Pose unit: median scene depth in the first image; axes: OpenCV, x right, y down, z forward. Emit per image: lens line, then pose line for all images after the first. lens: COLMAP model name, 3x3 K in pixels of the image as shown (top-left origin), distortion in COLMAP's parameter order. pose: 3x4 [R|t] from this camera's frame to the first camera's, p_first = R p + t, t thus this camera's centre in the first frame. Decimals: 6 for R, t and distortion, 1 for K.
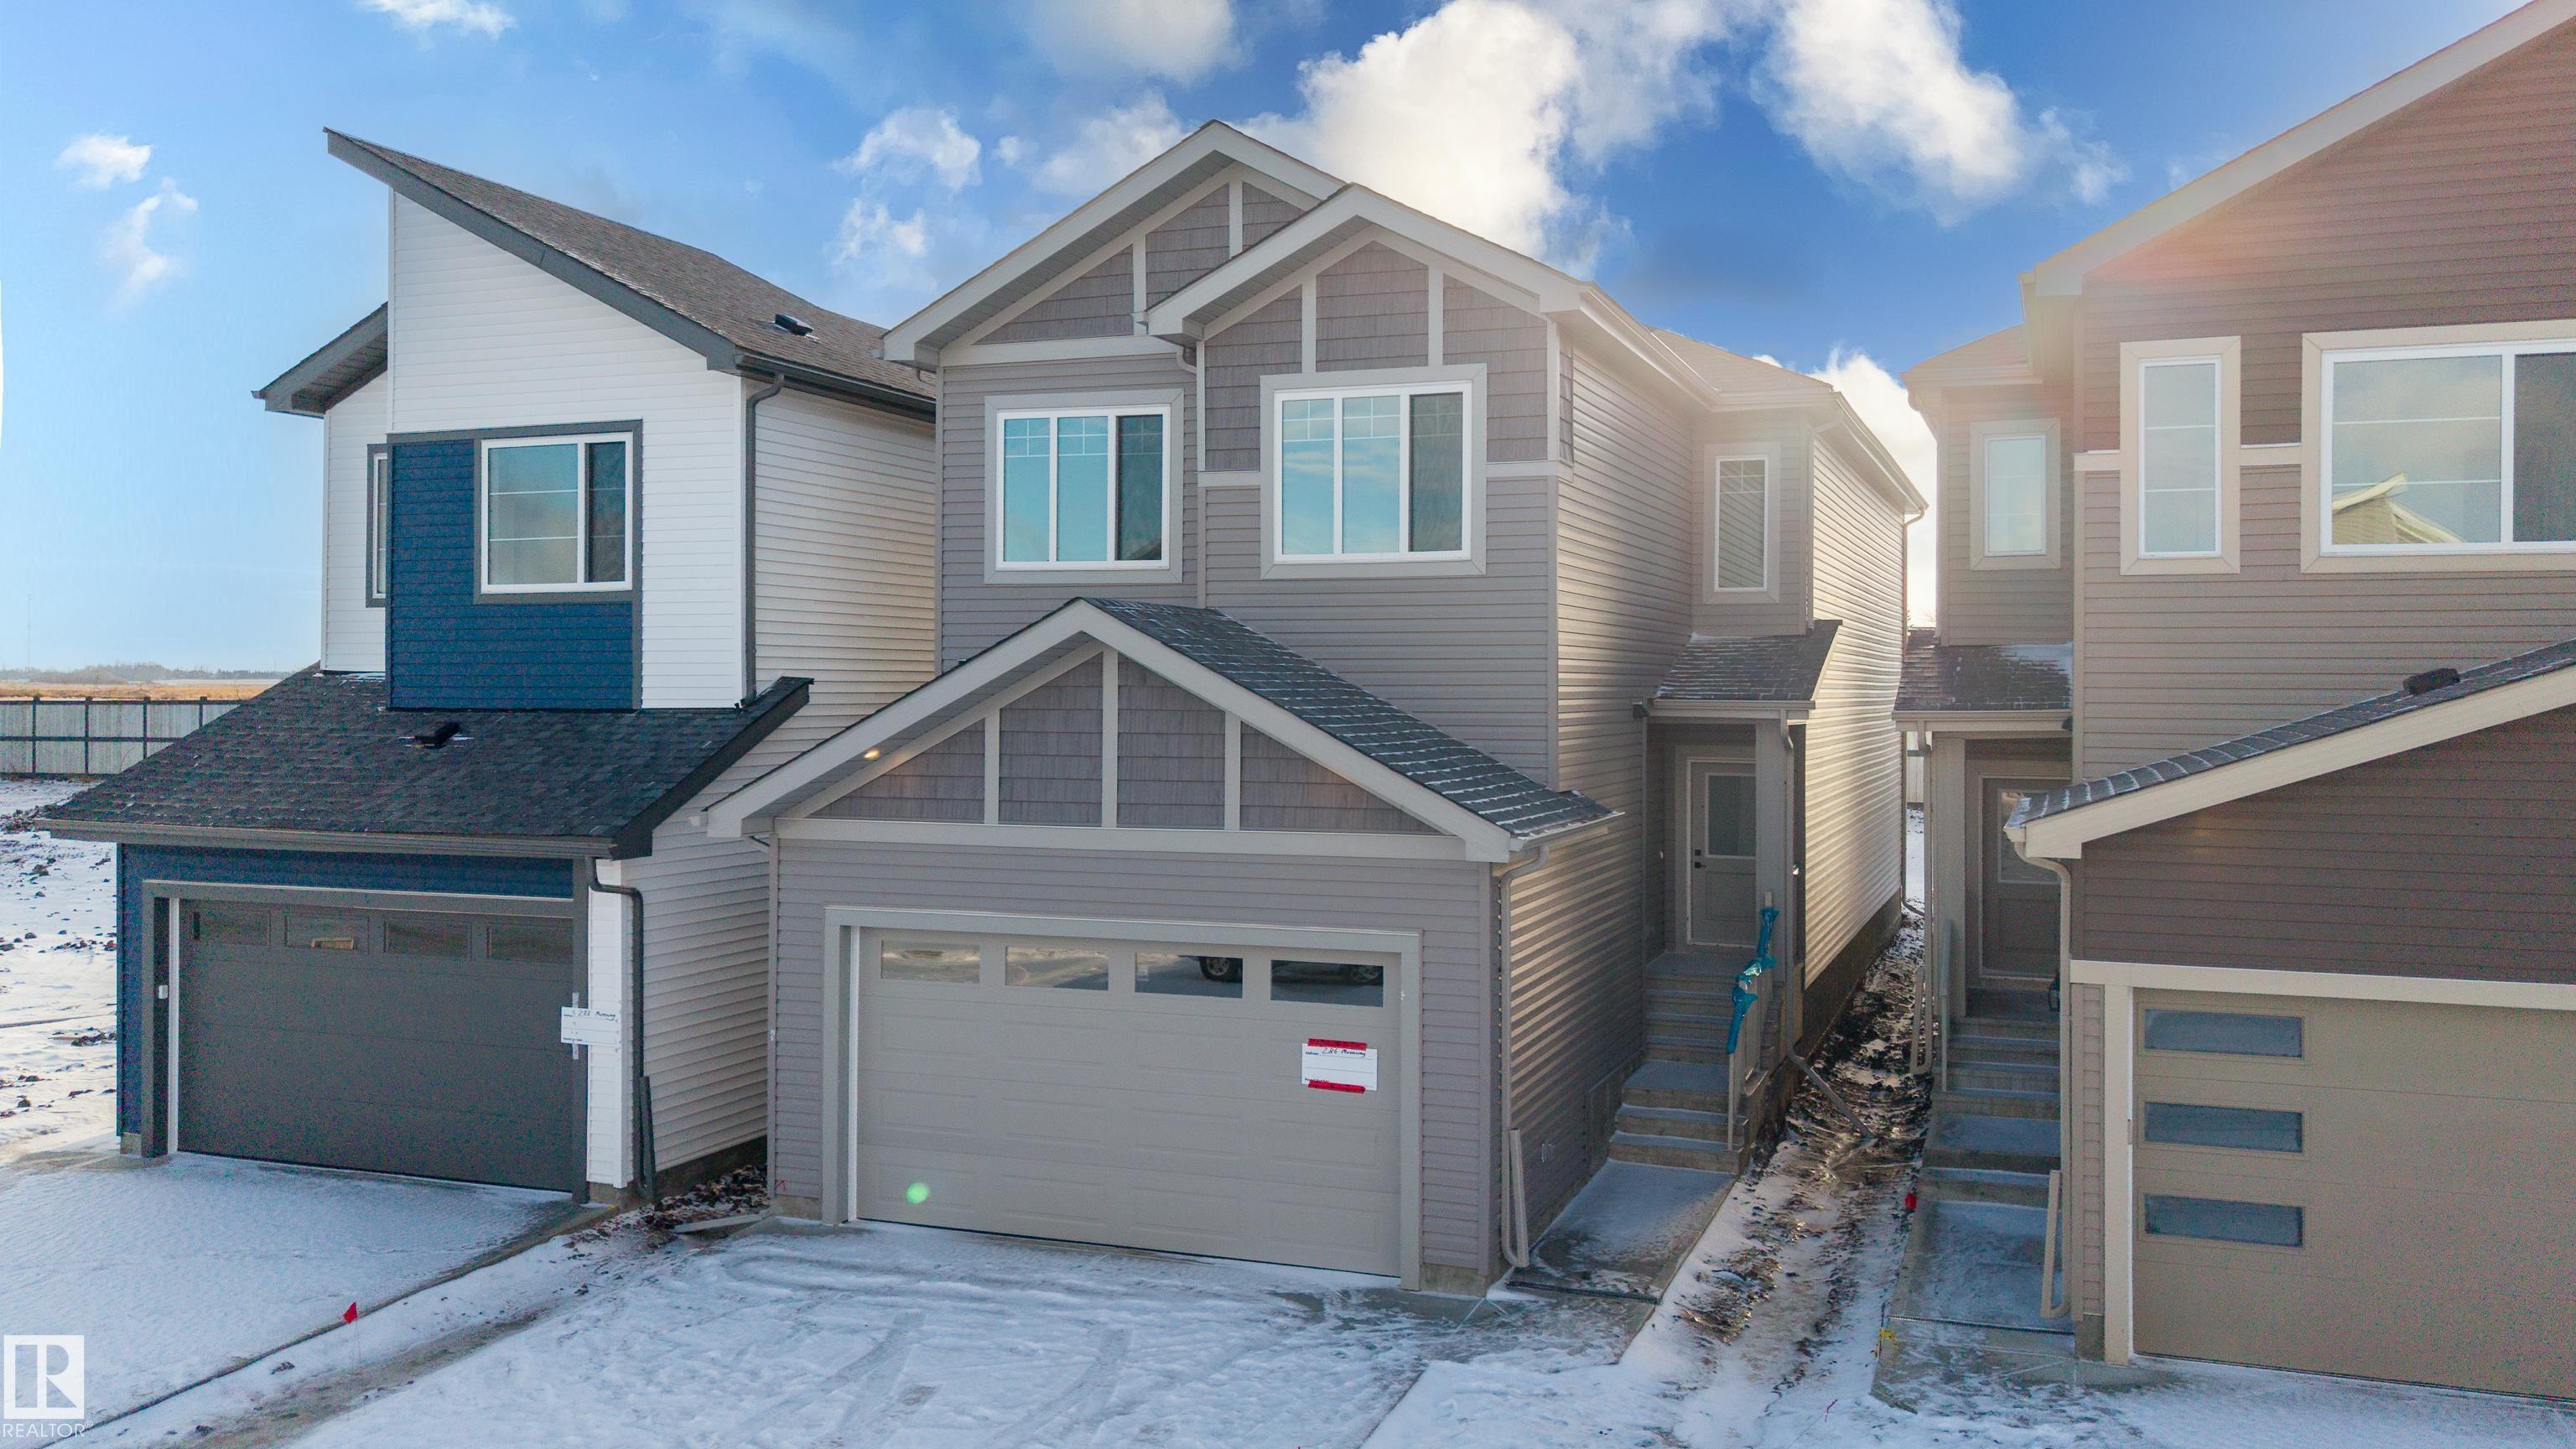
lens RADIAL K [[1932.0, 0, 1377.4], [0, 1932.0, 680.4], [0, 0, 1]] dist [0.030149, -0.024666]
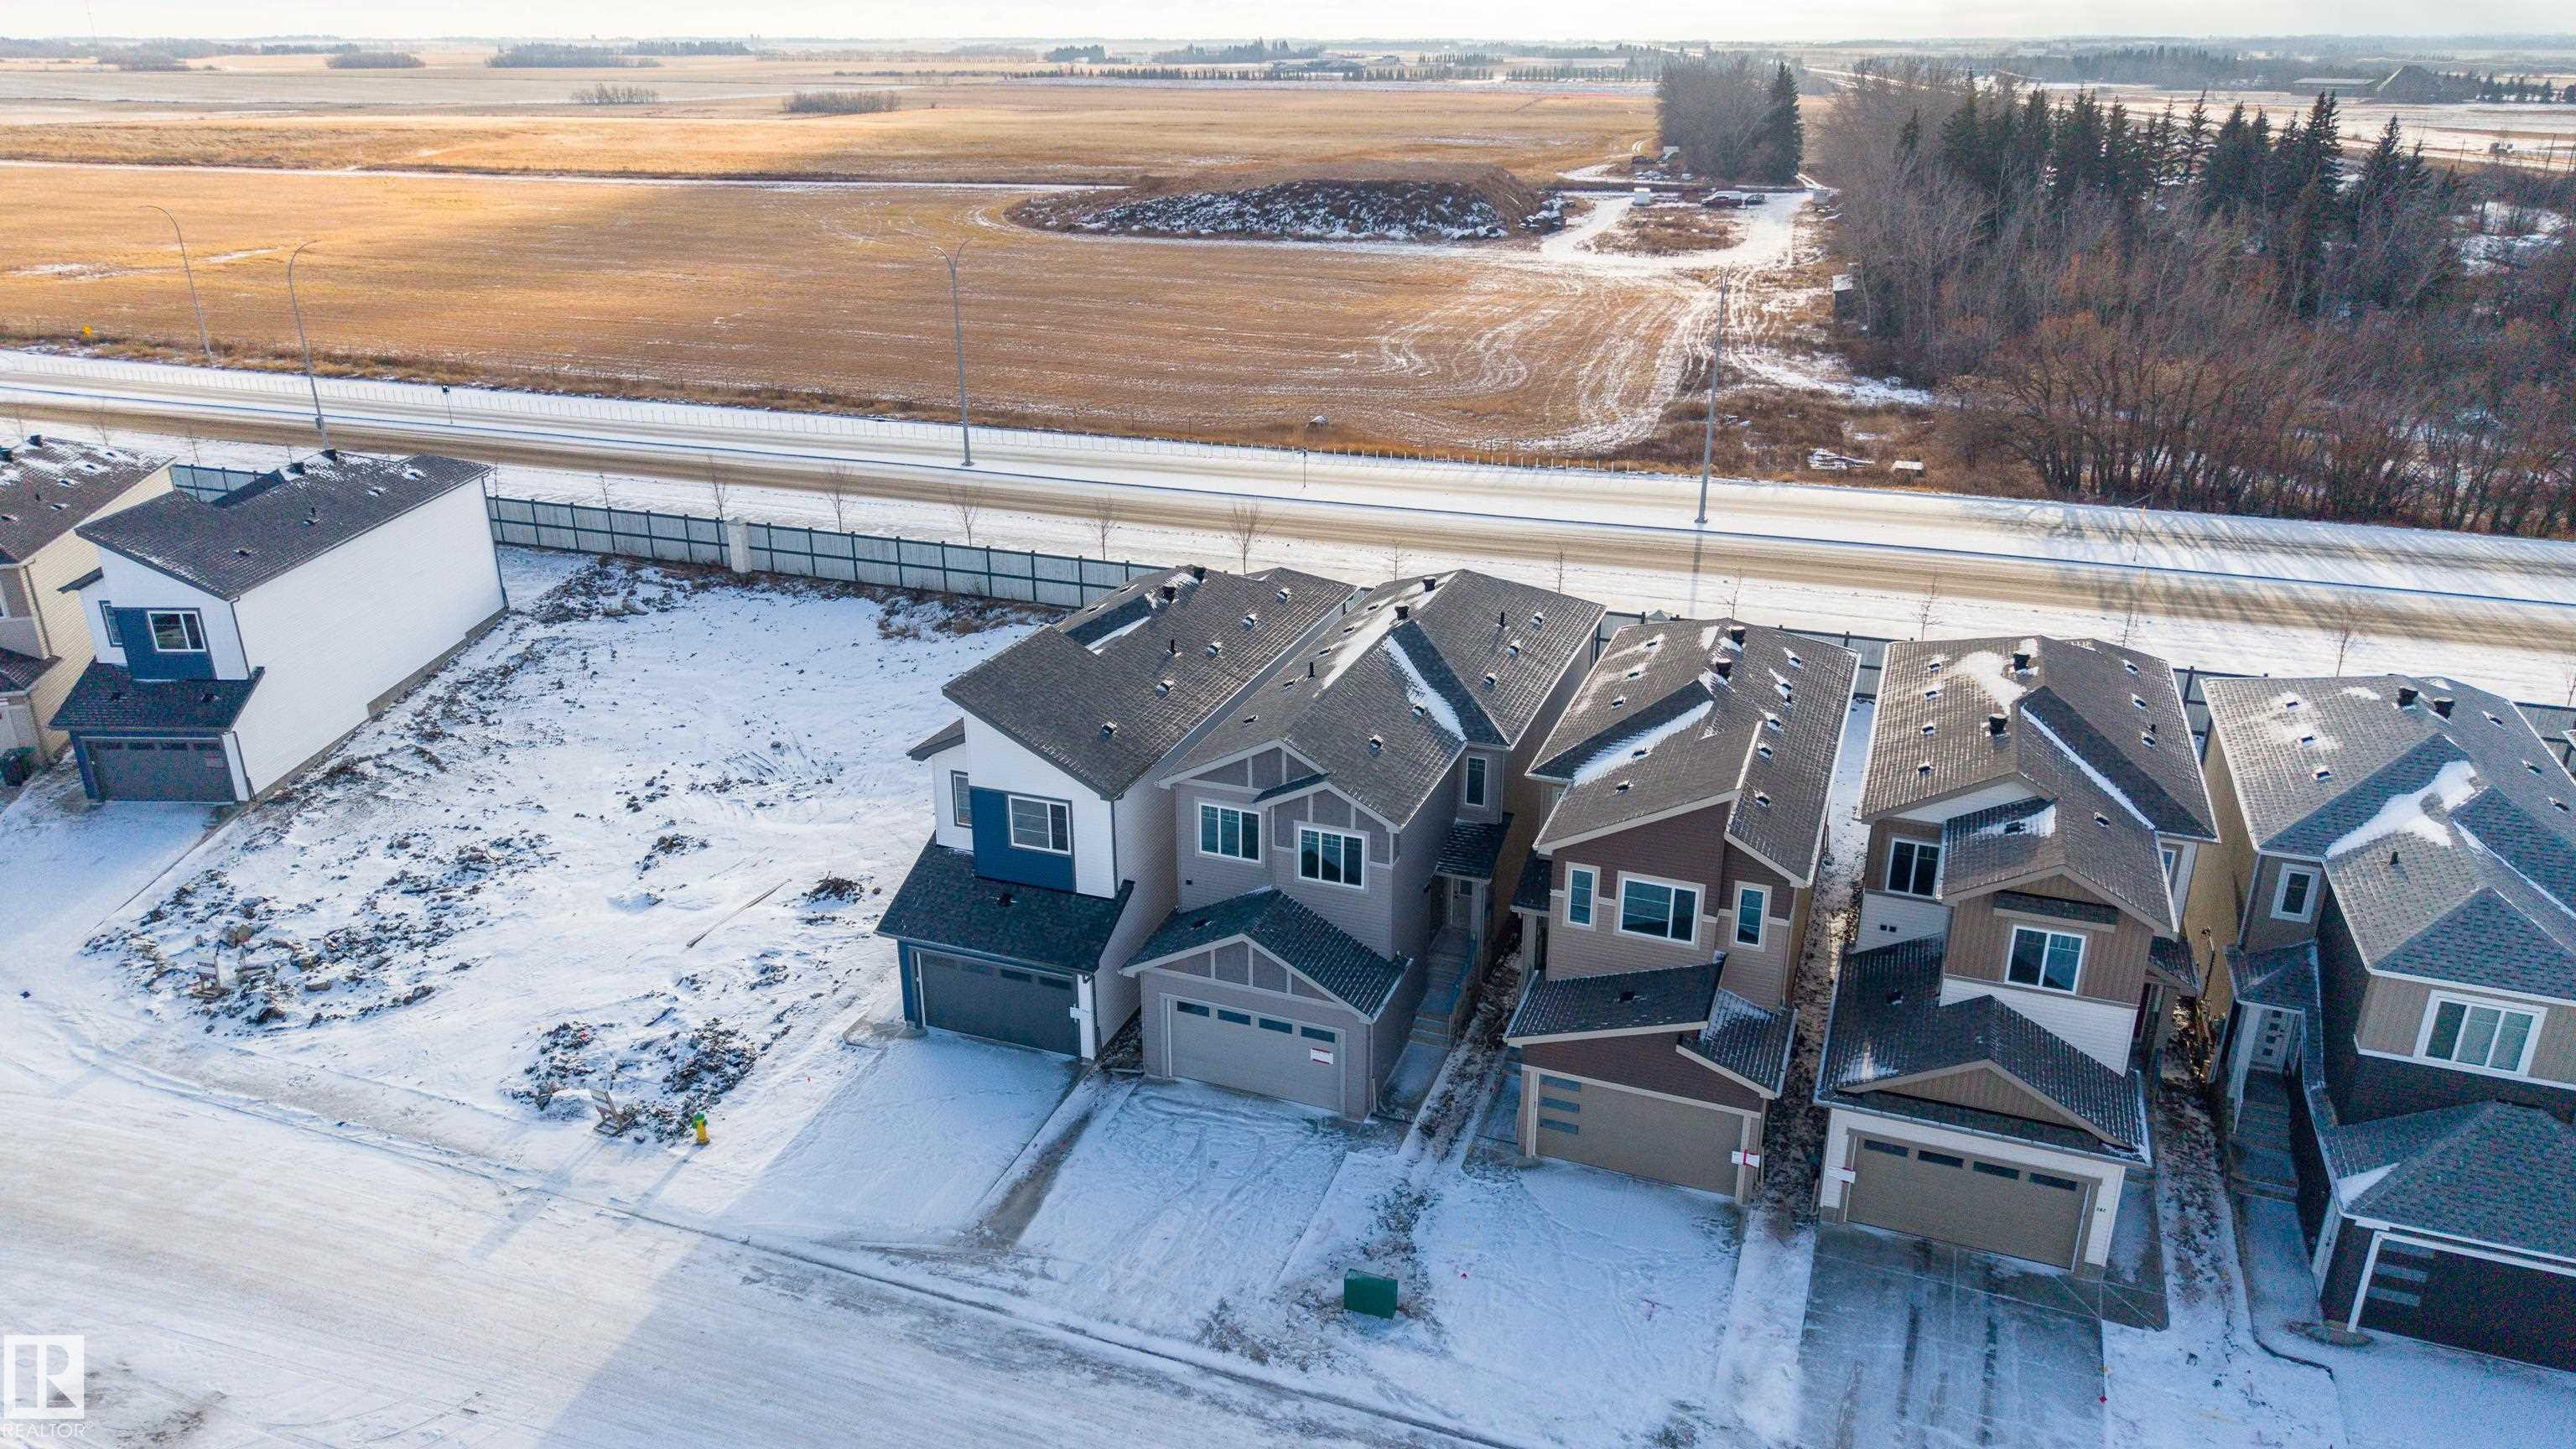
lens RADIAL K [[1705.0, 0, 1291.3], [0, 1705.0, 722.5], [0, 0, 1]] dist [0.029537, -0.024529]
pose [[0.999700, 0.003780, -0.024208, -0.003227], [0.005482, 0.928476, 0.371352, -1.346418], [0.023880, -0.371374, 0.928176, -1.438917]]
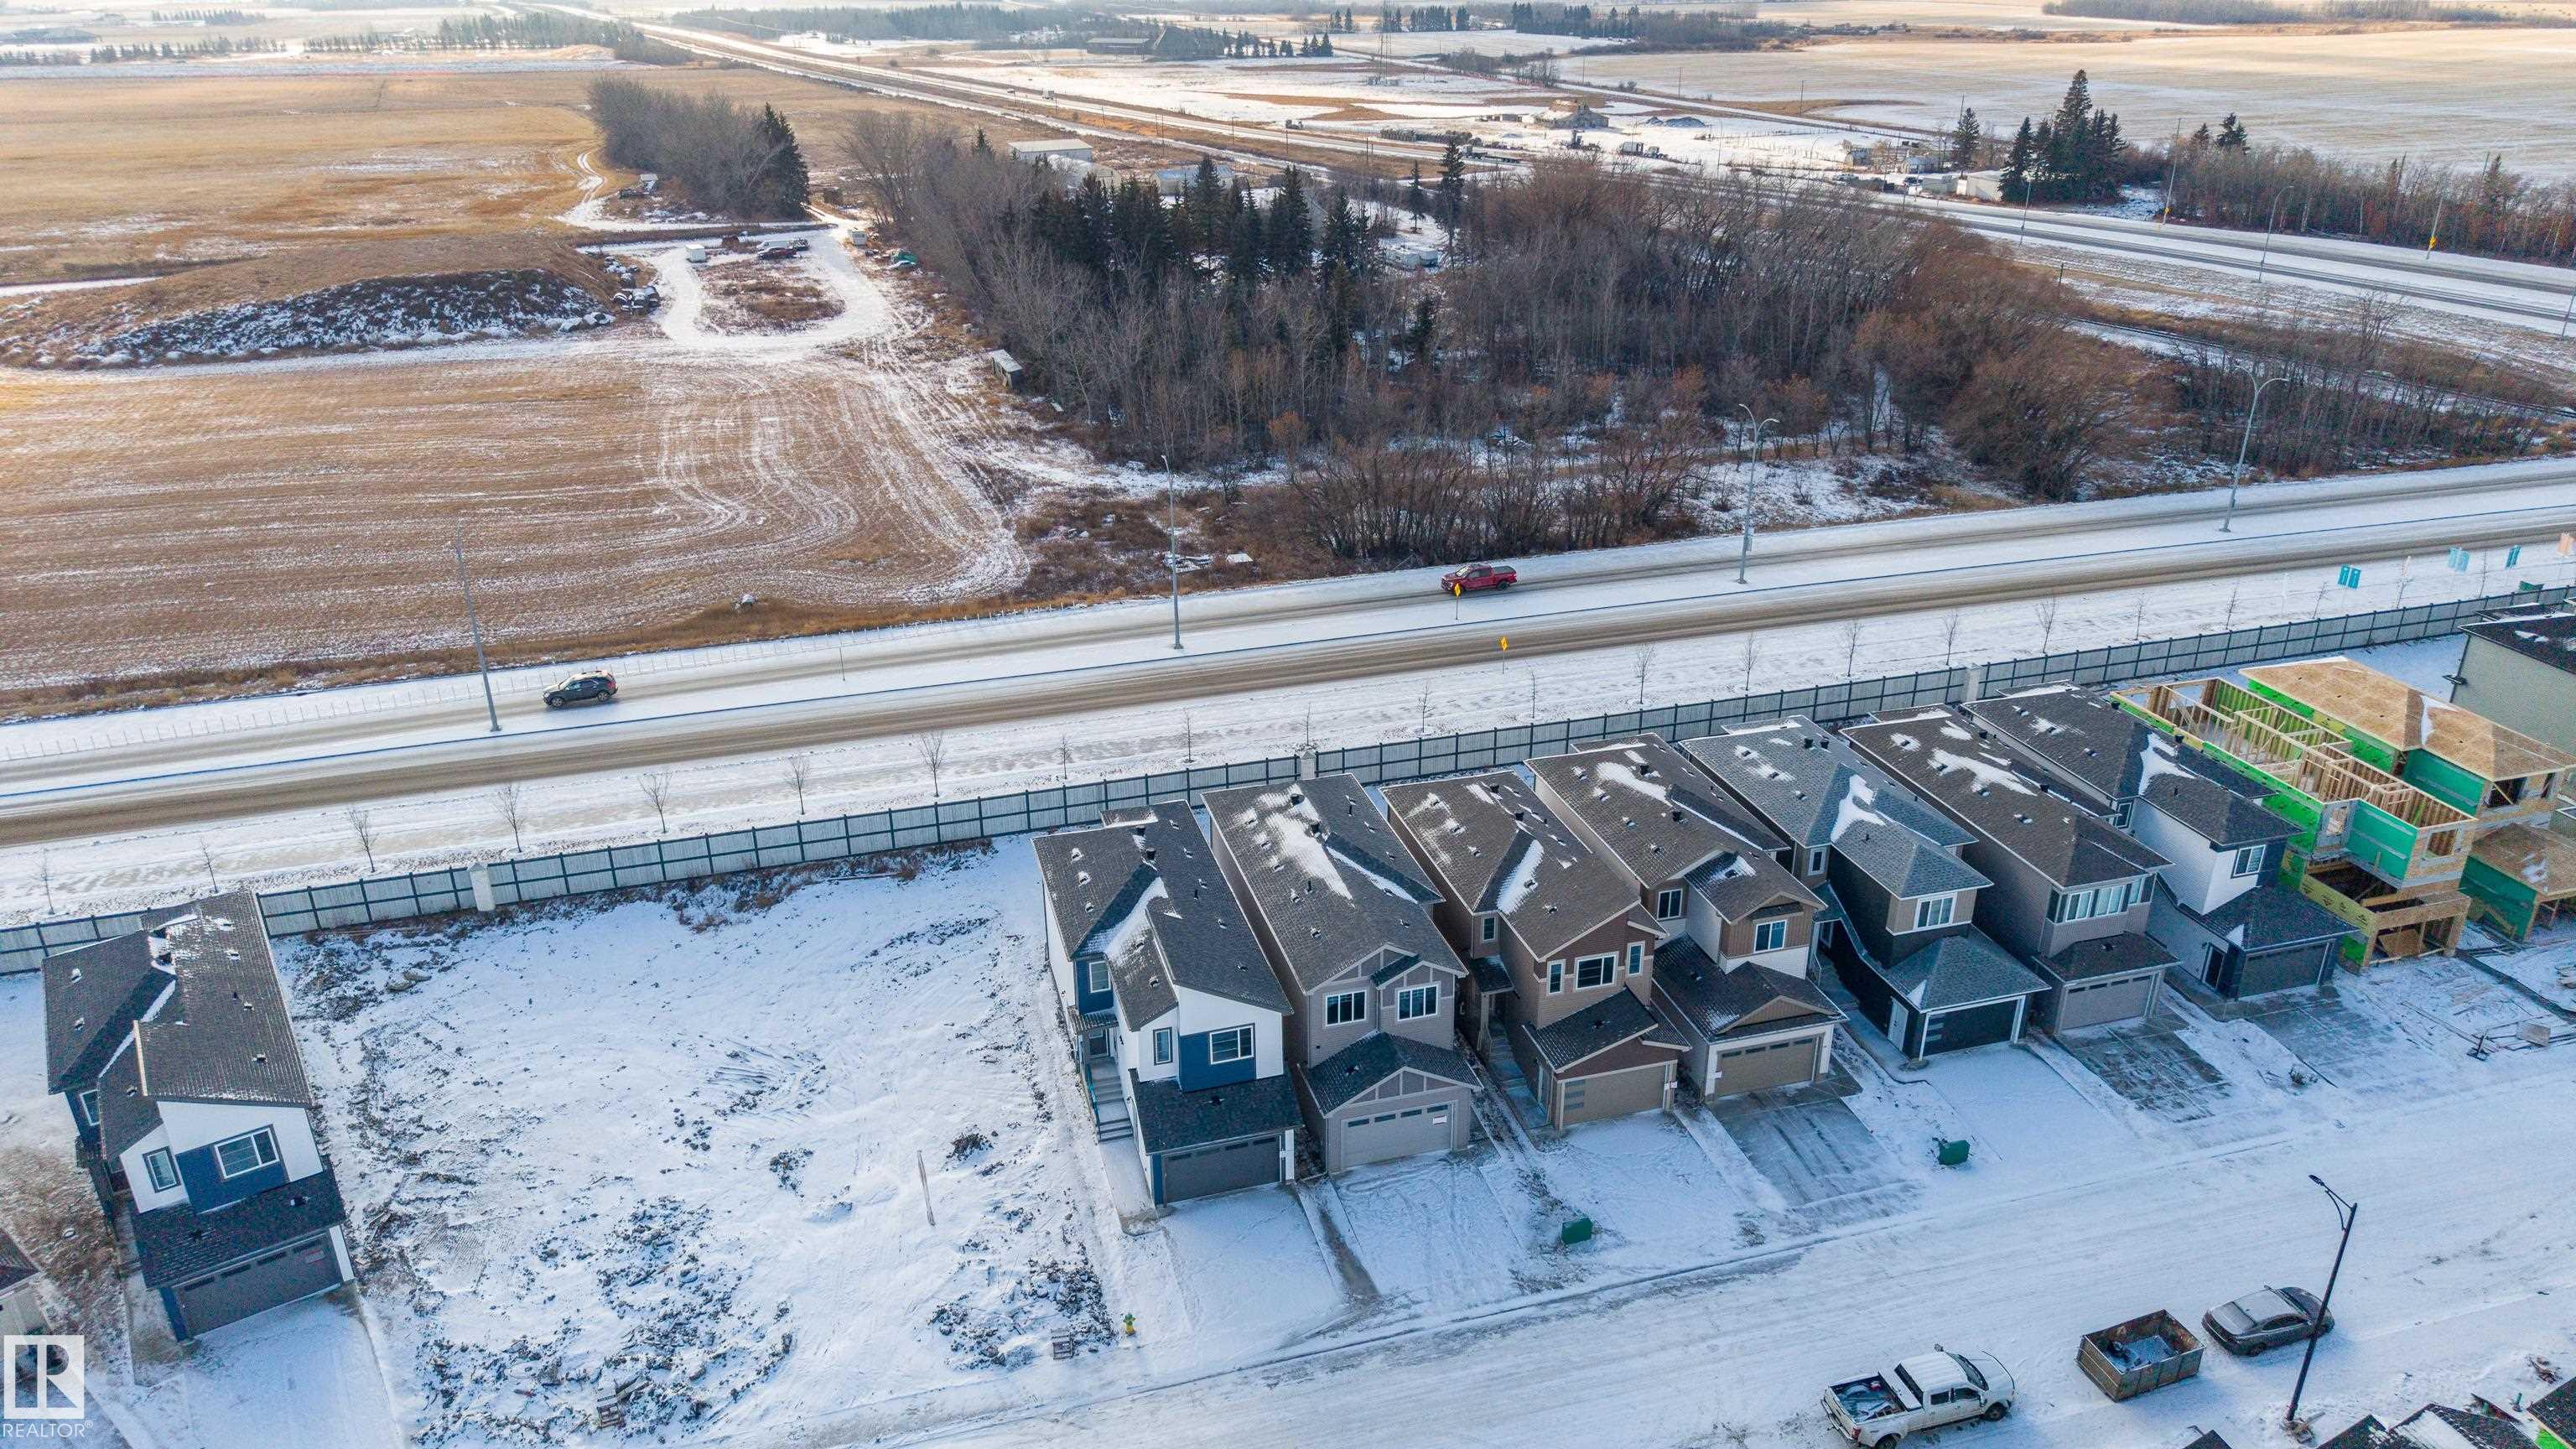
lens RADIAL K [[1690.6, 0, 1289.1], [0, 1690.6, 721.3], [0, 0, 1]] dist [0.030391, -0.021570]
pose [[0.821281, -0.241156, 0.517050, -2.437306], [0.012691, 0.913771, 0.406031, -2.637545], [-0.570382, -0.326904, 0.753523, -1.907405]]
